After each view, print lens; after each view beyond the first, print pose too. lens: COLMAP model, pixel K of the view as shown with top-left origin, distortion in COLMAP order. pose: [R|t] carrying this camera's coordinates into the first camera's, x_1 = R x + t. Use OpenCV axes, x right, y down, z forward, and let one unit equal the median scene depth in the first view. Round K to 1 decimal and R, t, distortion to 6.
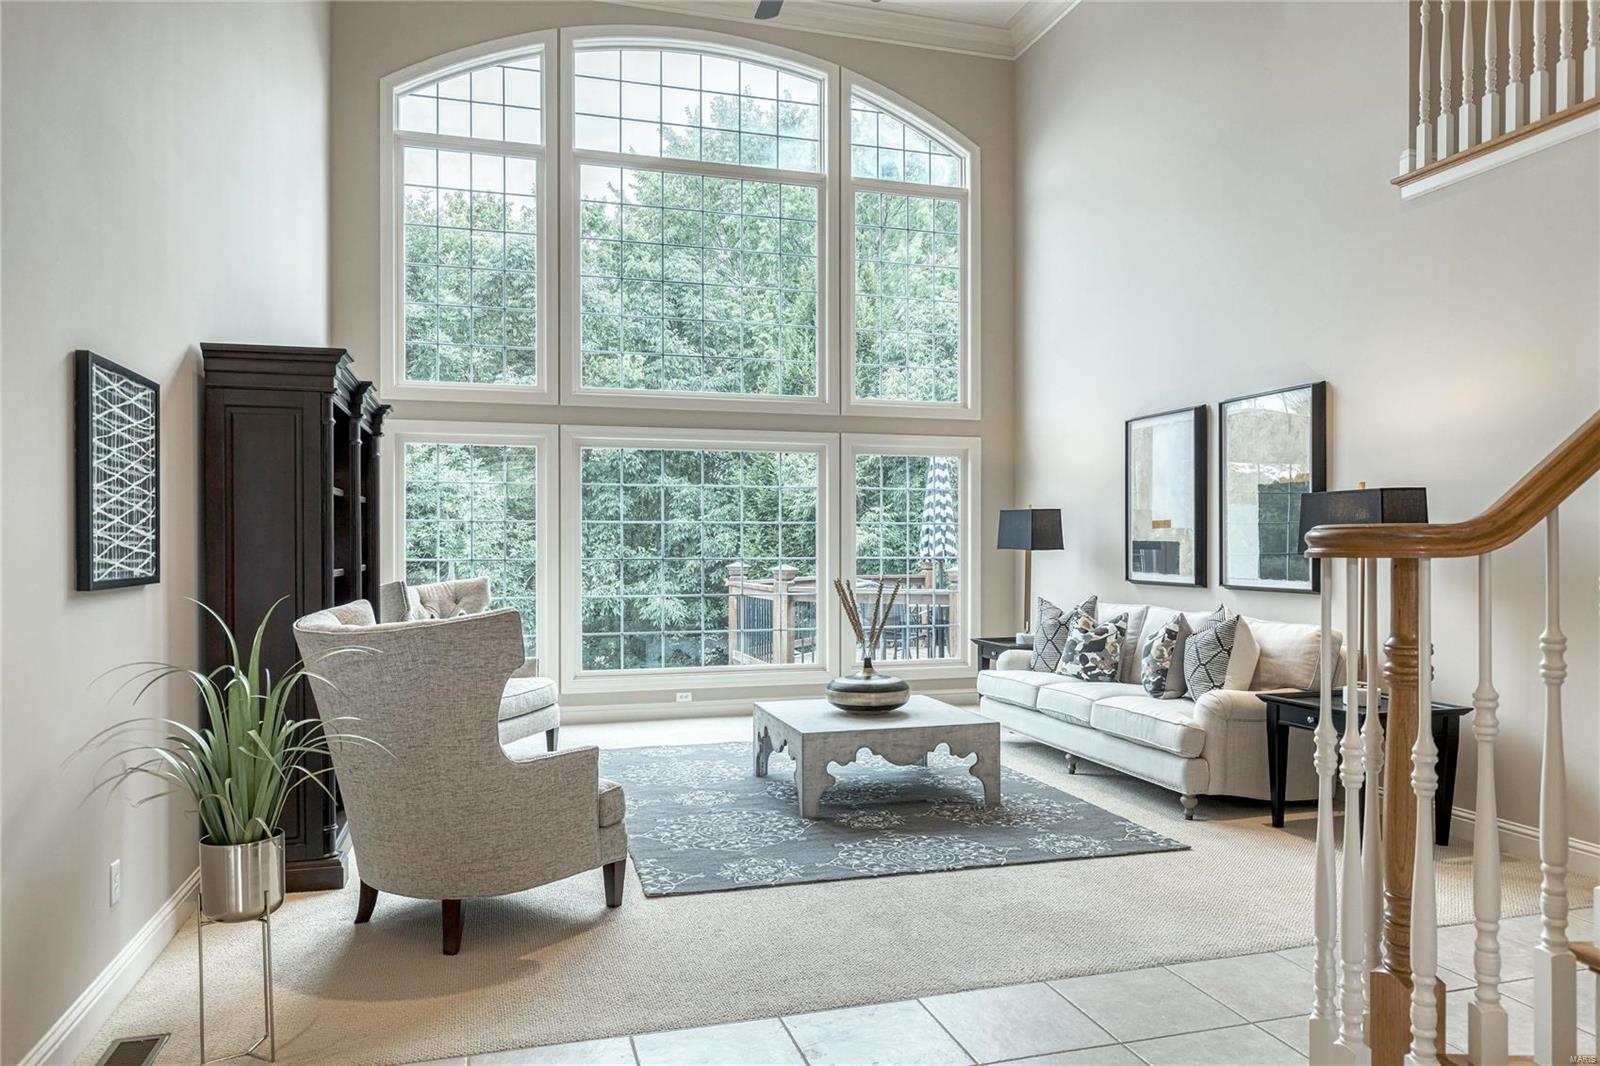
lens RADIAL K [[1135.6, 0, 800.0], [0, 1135.6, 533.0], [0, 0, 1]] dist [0.002680, -0.001330]
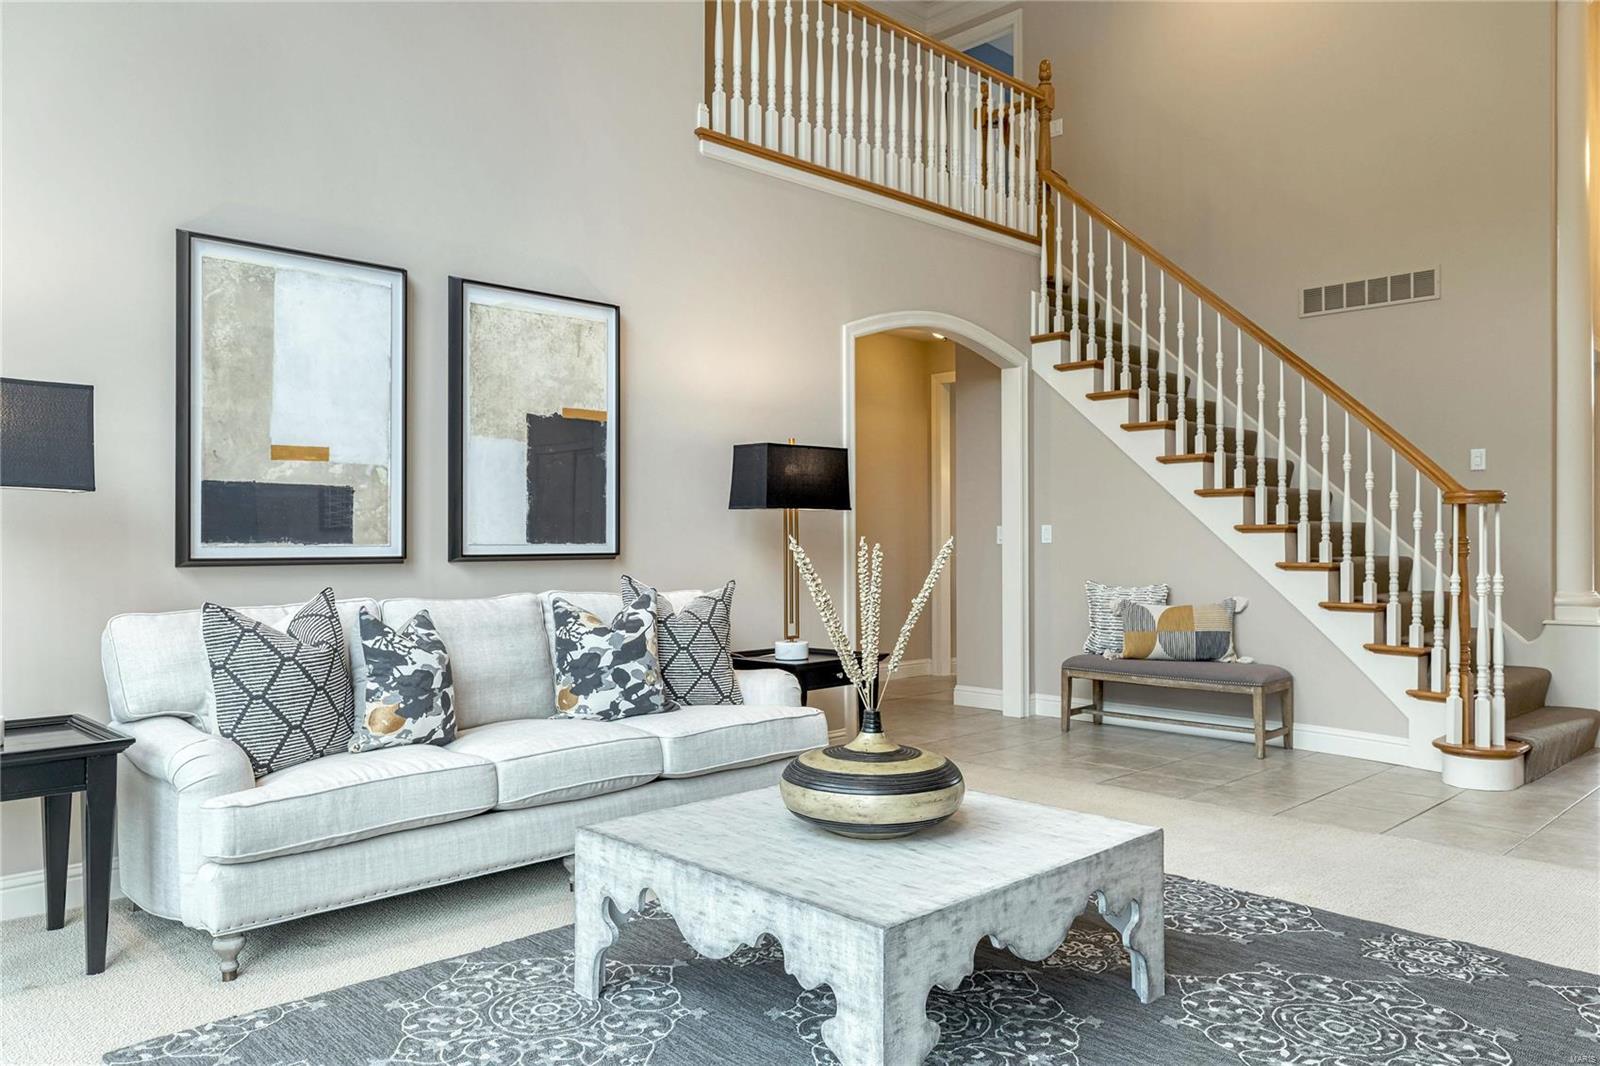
lens RADIAL K [[1135.6, 0, 800.0], [0, 1135.6, 533.0], [0, 0, 1]] dist [0.002680, -0.001330]
pose [[-0.492050, 0.010940, 0.870498, -0.314550], [0.001342, 0.999929, -0.011808, 0.042404], [-0.870566, -0.004641, -0.492030, 1.202498]]
